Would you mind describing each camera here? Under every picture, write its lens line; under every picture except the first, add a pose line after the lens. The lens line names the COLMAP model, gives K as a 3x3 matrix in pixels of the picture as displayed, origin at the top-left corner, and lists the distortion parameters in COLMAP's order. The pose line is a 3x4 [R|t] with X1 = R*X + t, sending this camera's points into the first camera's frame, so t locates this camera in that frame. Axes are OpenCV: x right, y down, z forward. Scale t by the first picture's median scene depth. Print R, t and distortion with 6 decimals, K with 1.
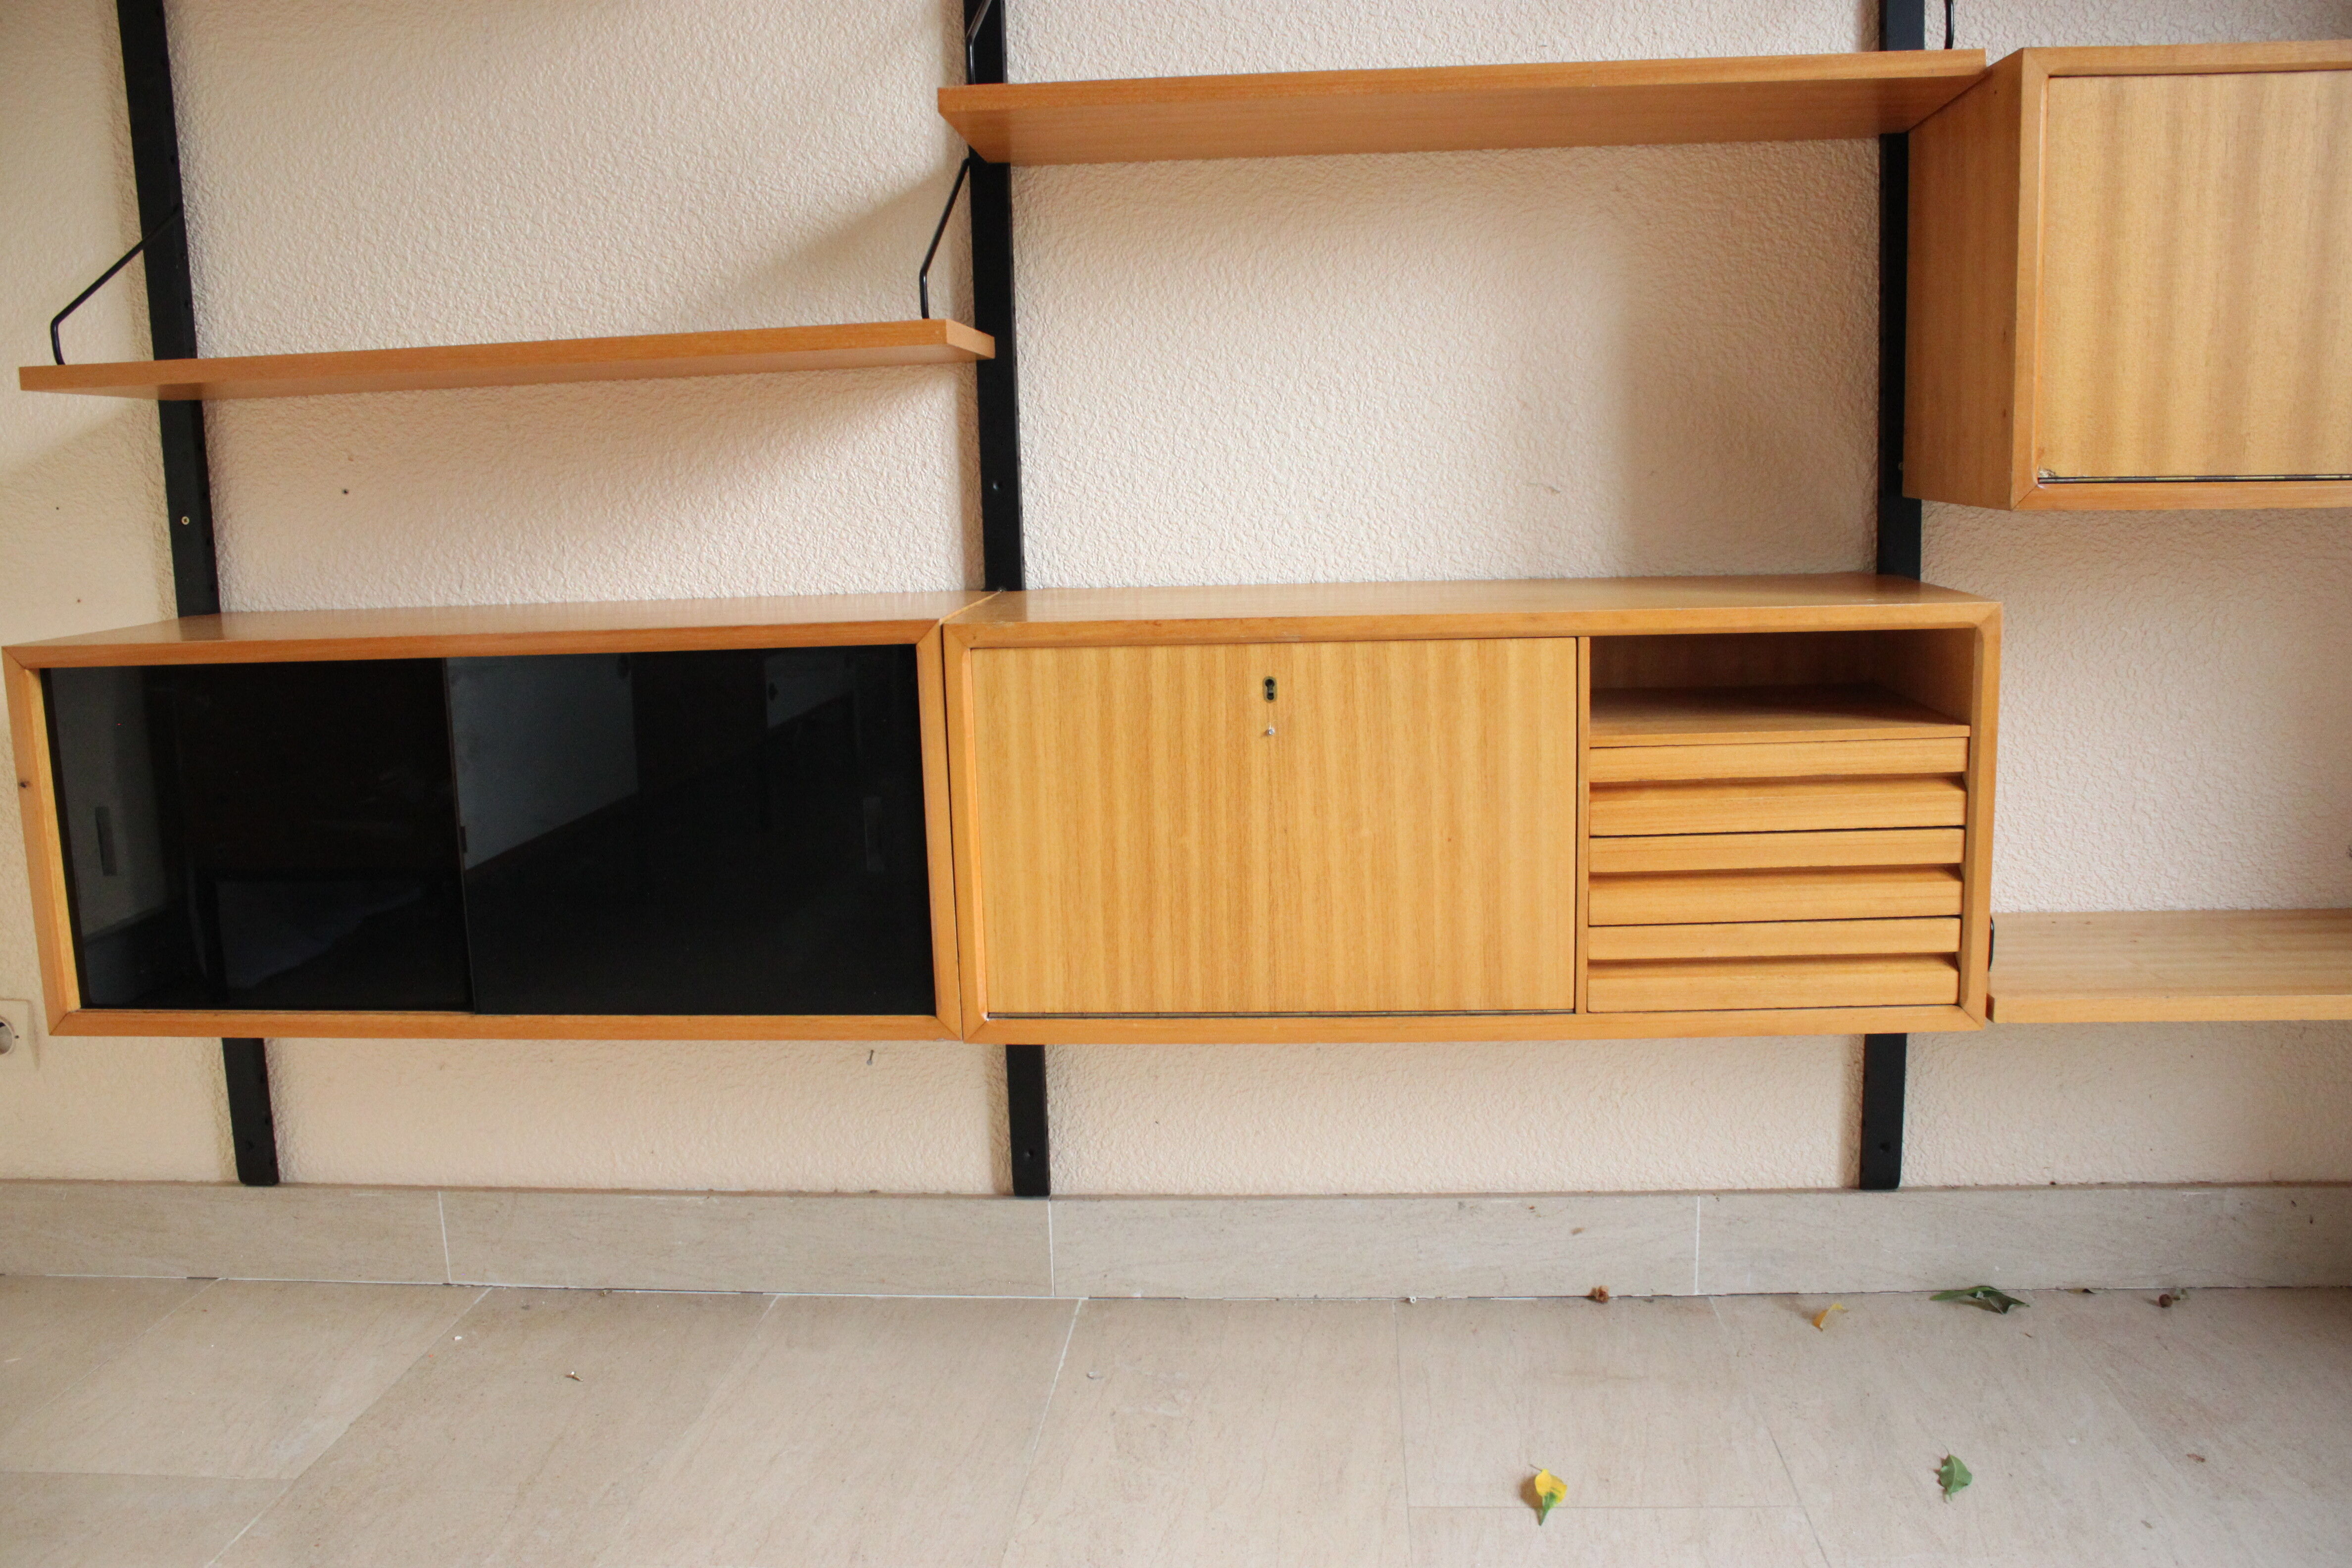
lens RADIAL K [[1935.6, 0, 1182.4], [0, 1935.6, 737.4], [0, 0, 1]] dist [-0.158459, 0.125393]
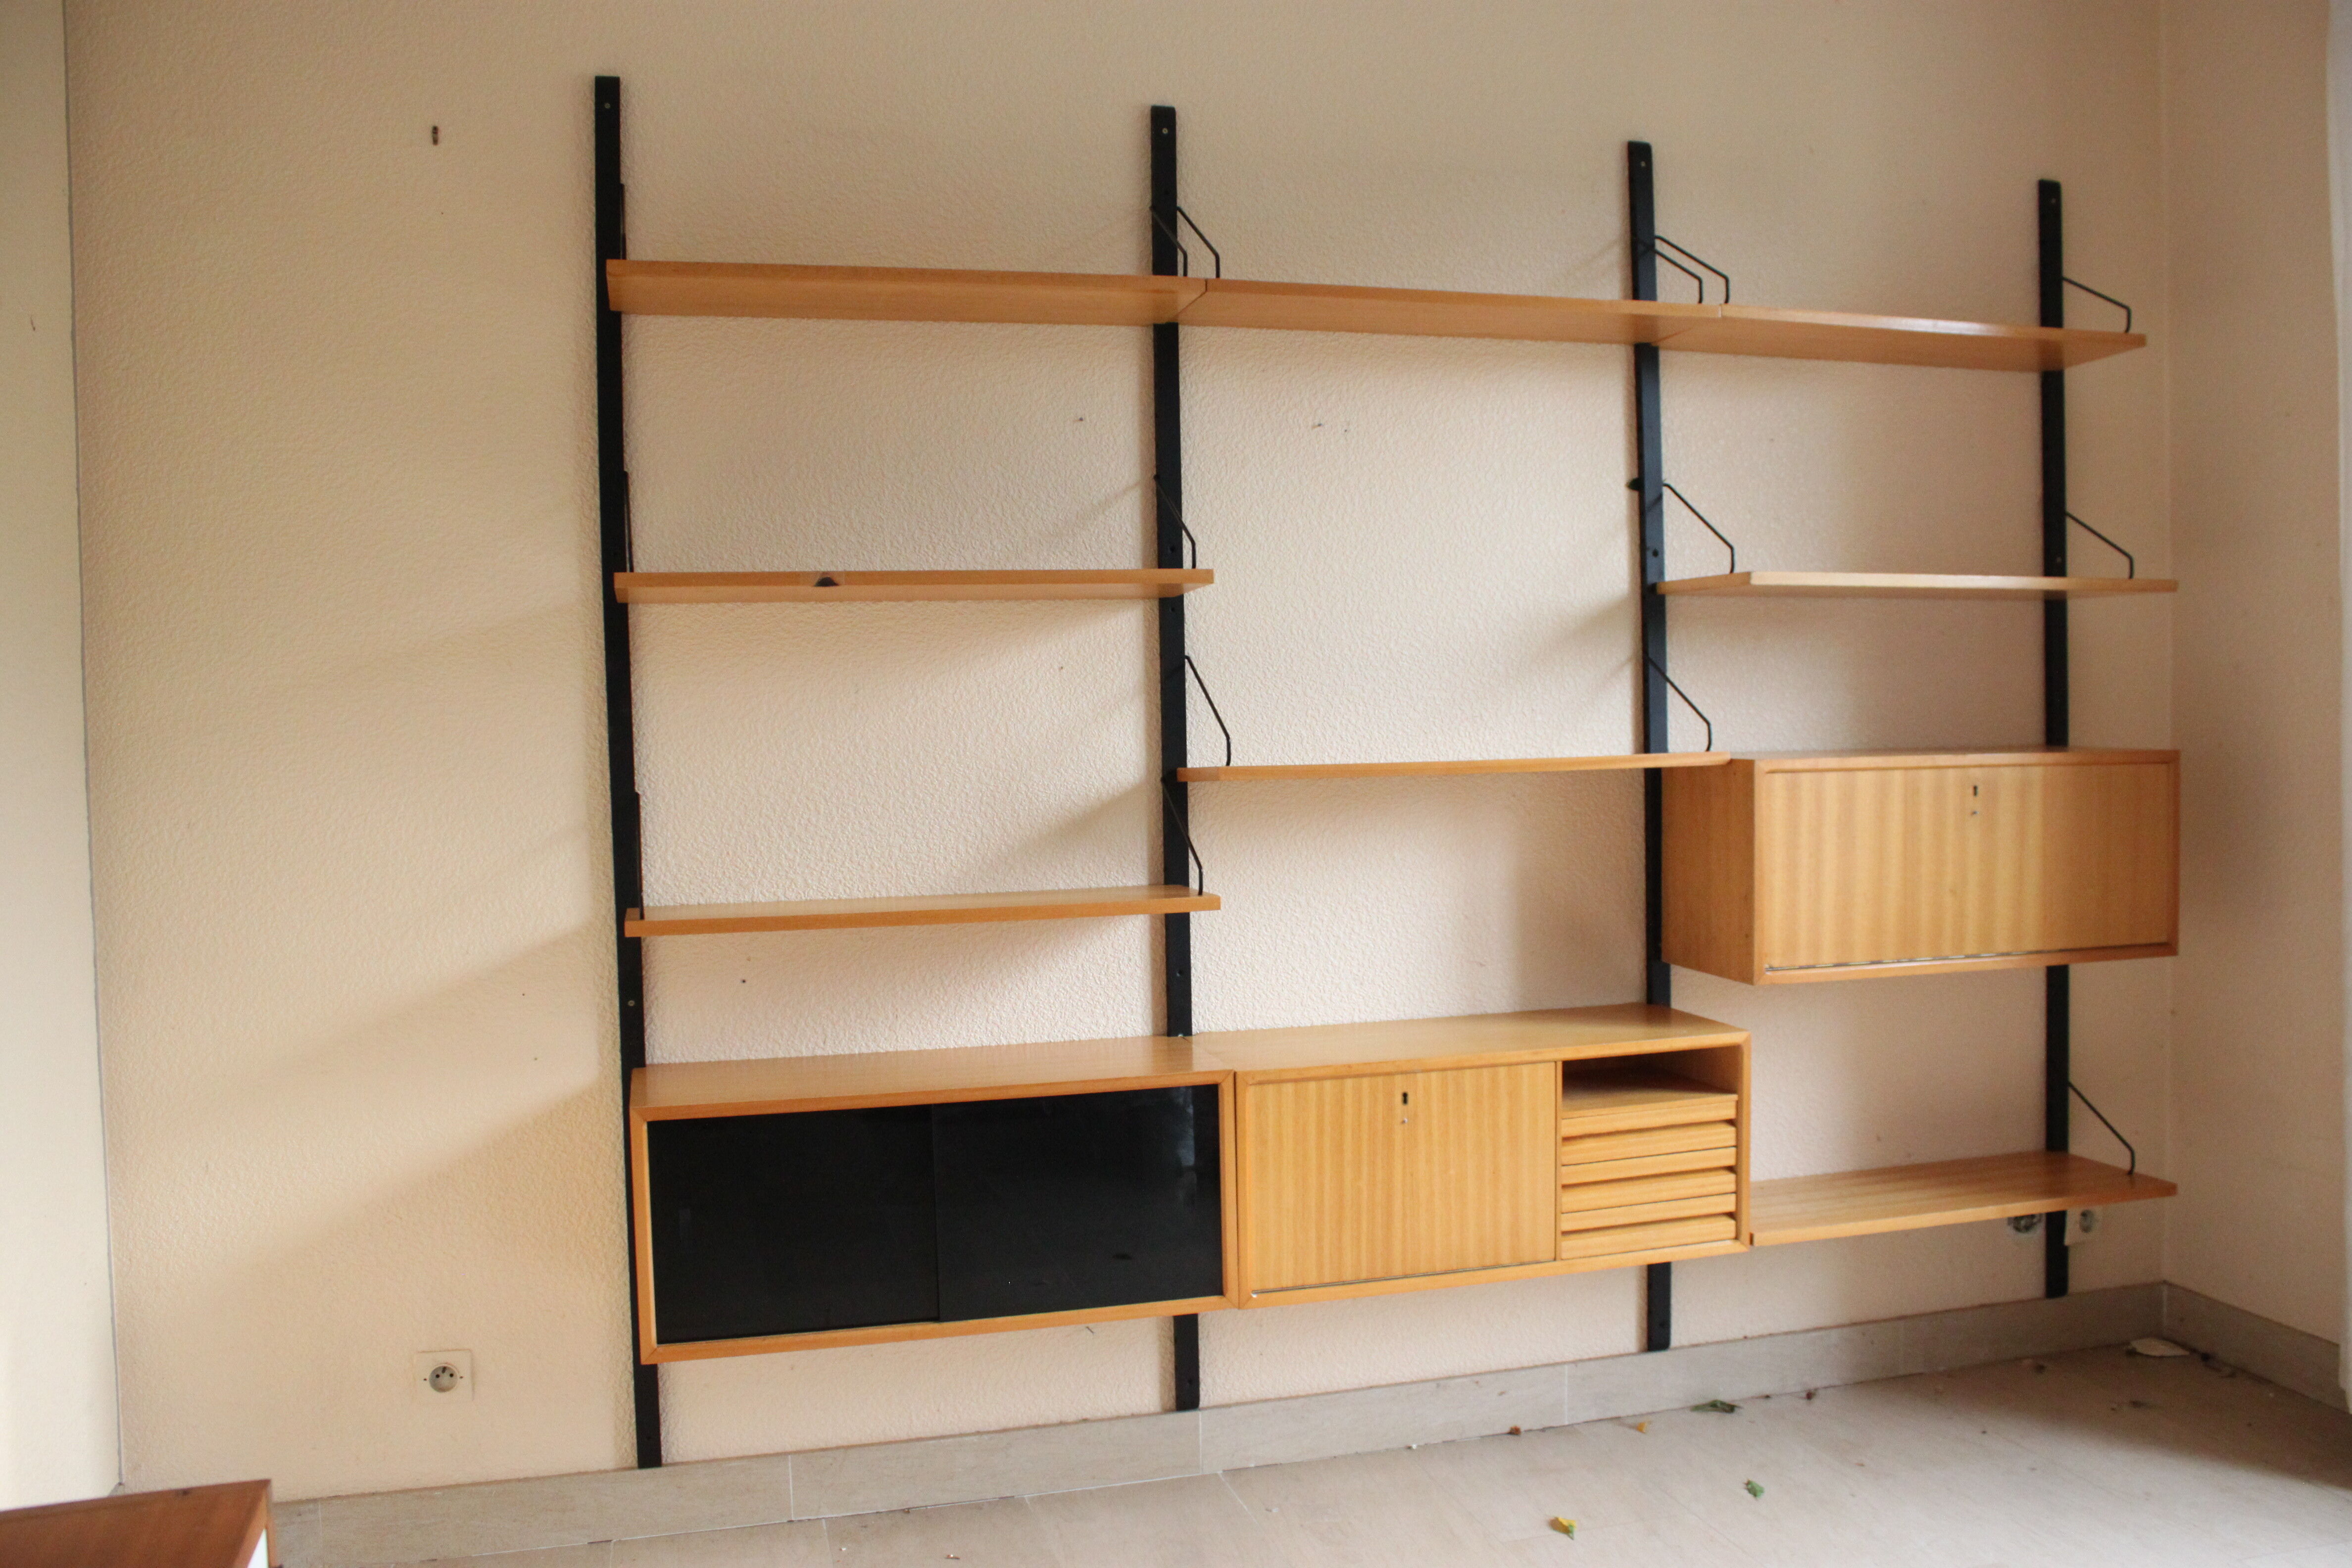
lens RADIAL K [[1935.6, 0, 1182.4], [0, 1935.6, 737.4], [0, 0, 1]] dist [-0.158459, 0.125393]
pose [[0.943334, 0.005860, 0.331793, -0.659133], [0.040576, 0.990305, -0.132854, -0.112536], [-0.329355, 0.138788, 0.933950, -0.594834]]
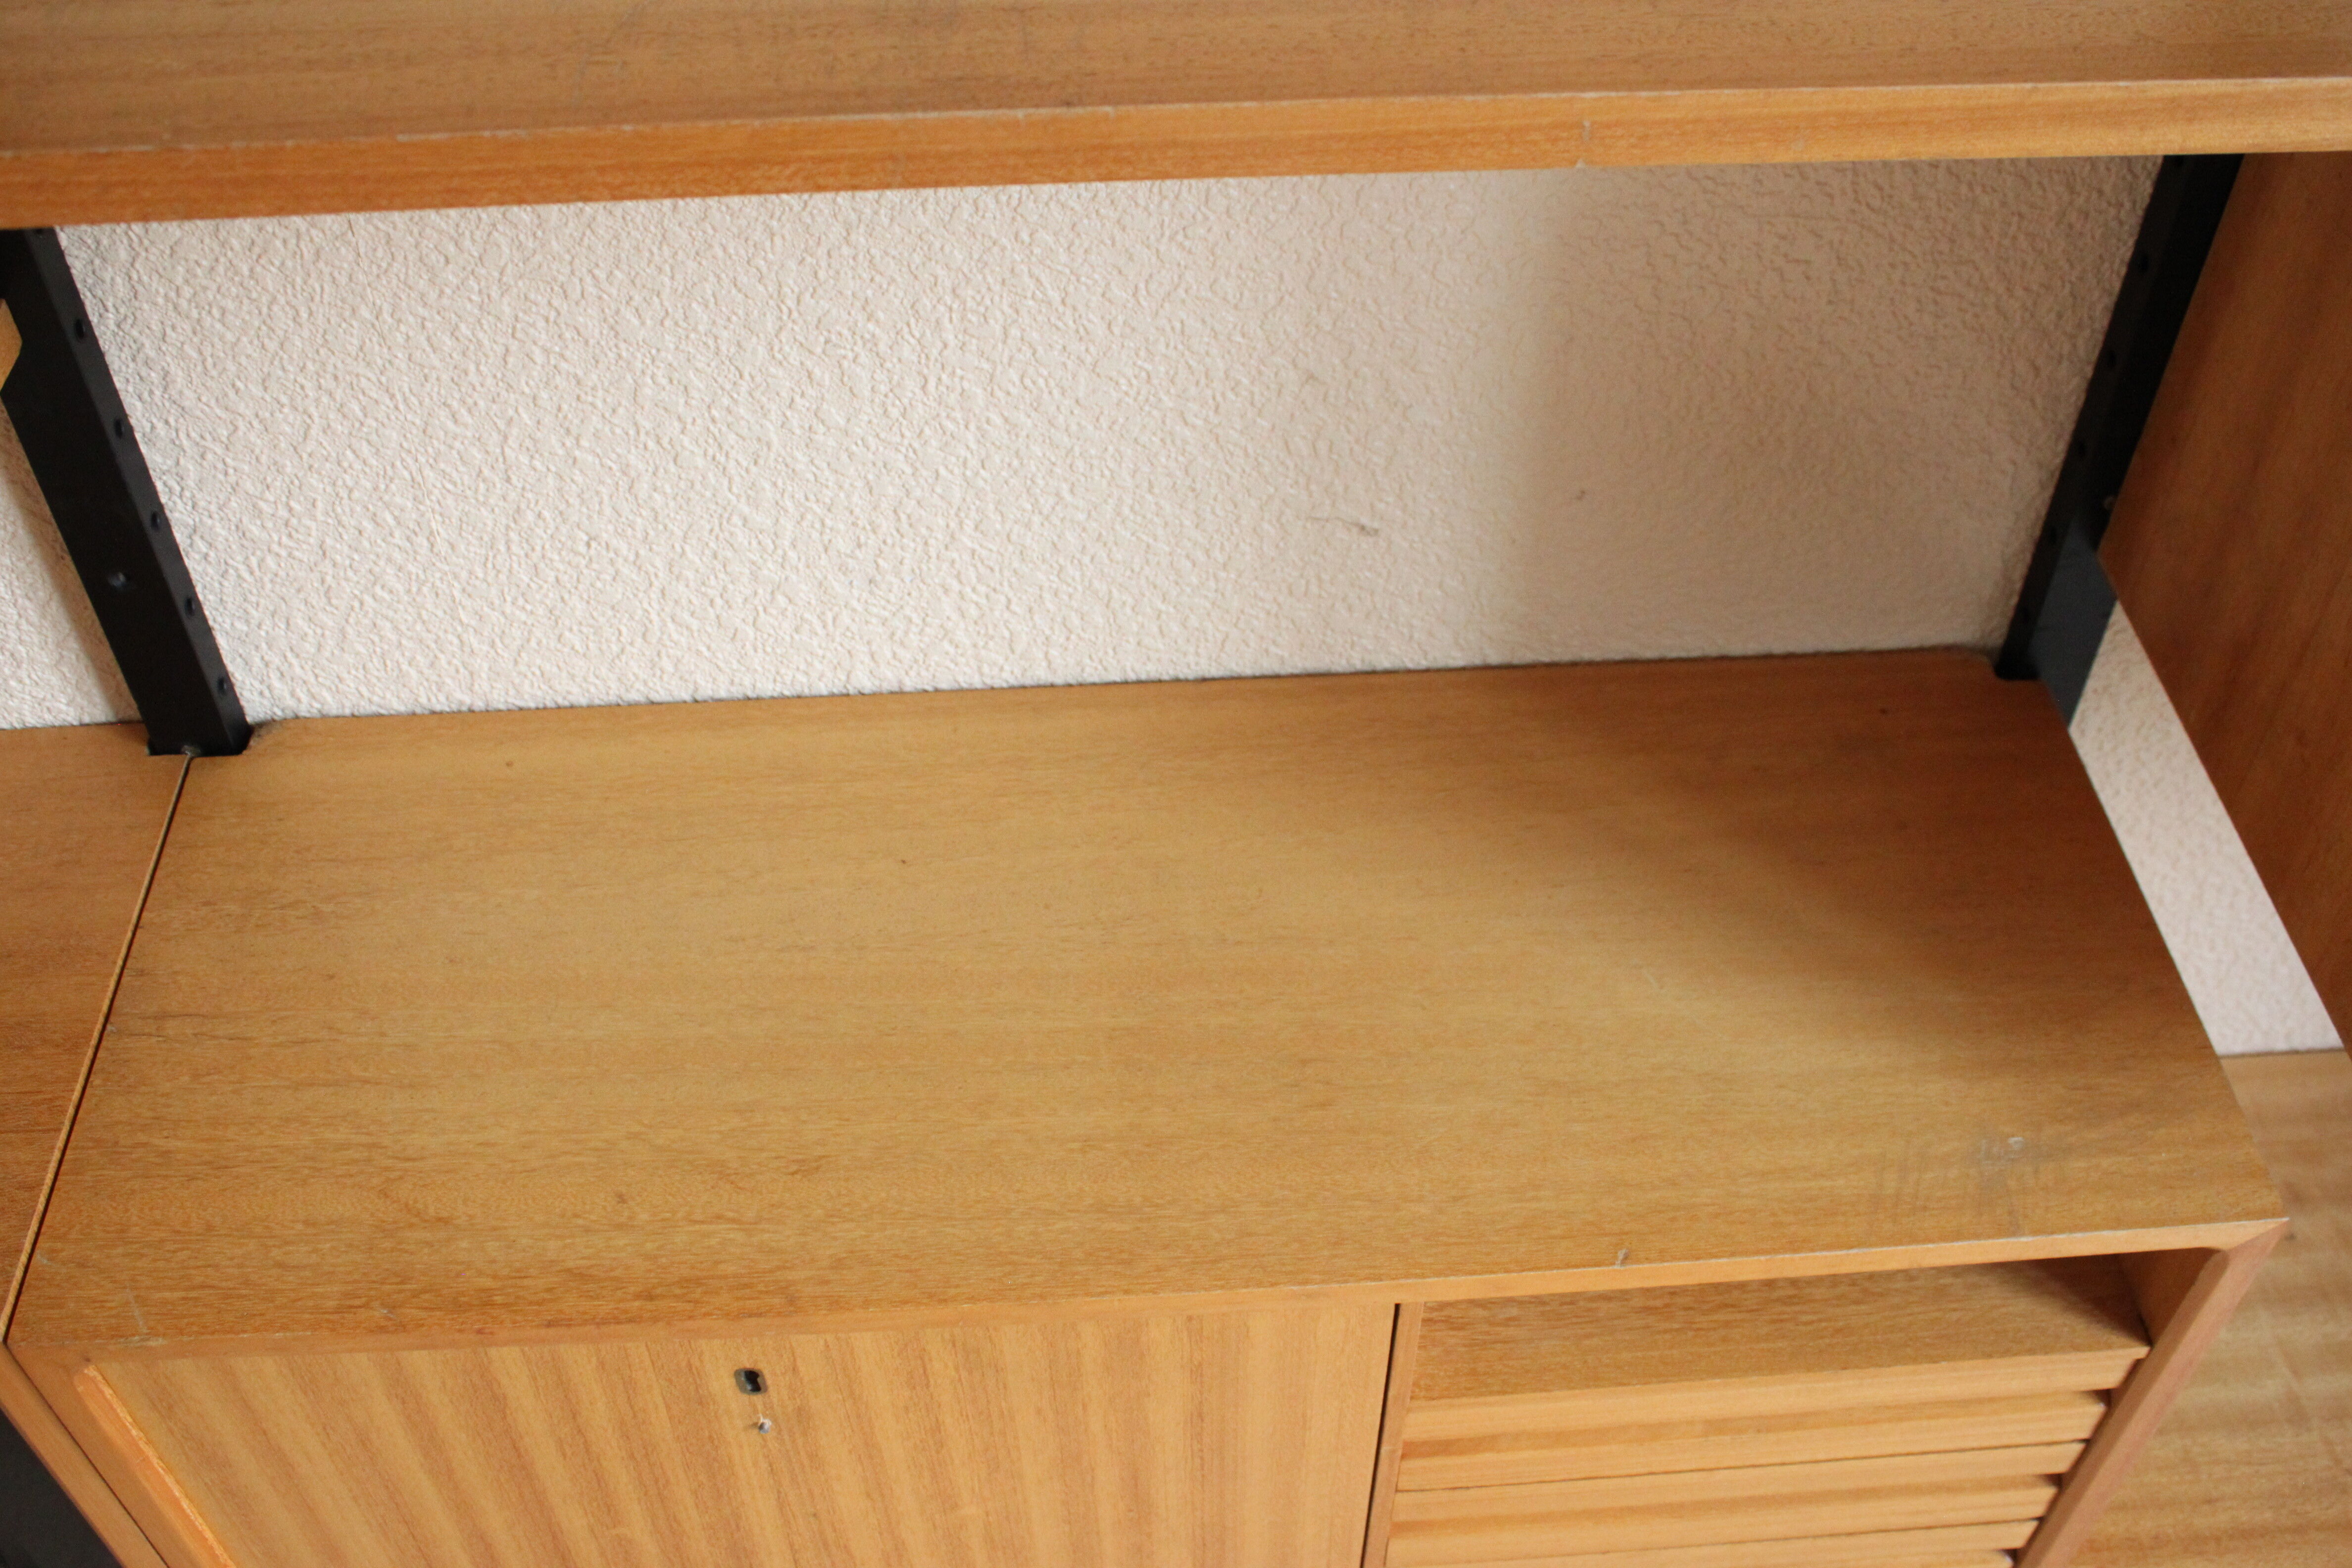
lens RADIAL K [[2304.6, 0, 1171.5], [0, 2304.6, 758.2], [0, 0, 1]] dist [-0.148550, 0.186650]
pose [[0.990494, -0.078099, 0.113235, 0.082638], [-0.004622, 0.803831, 0.594840, -0.412721], [-0.137478, -0.589709, 0.795829, 0.544060]]
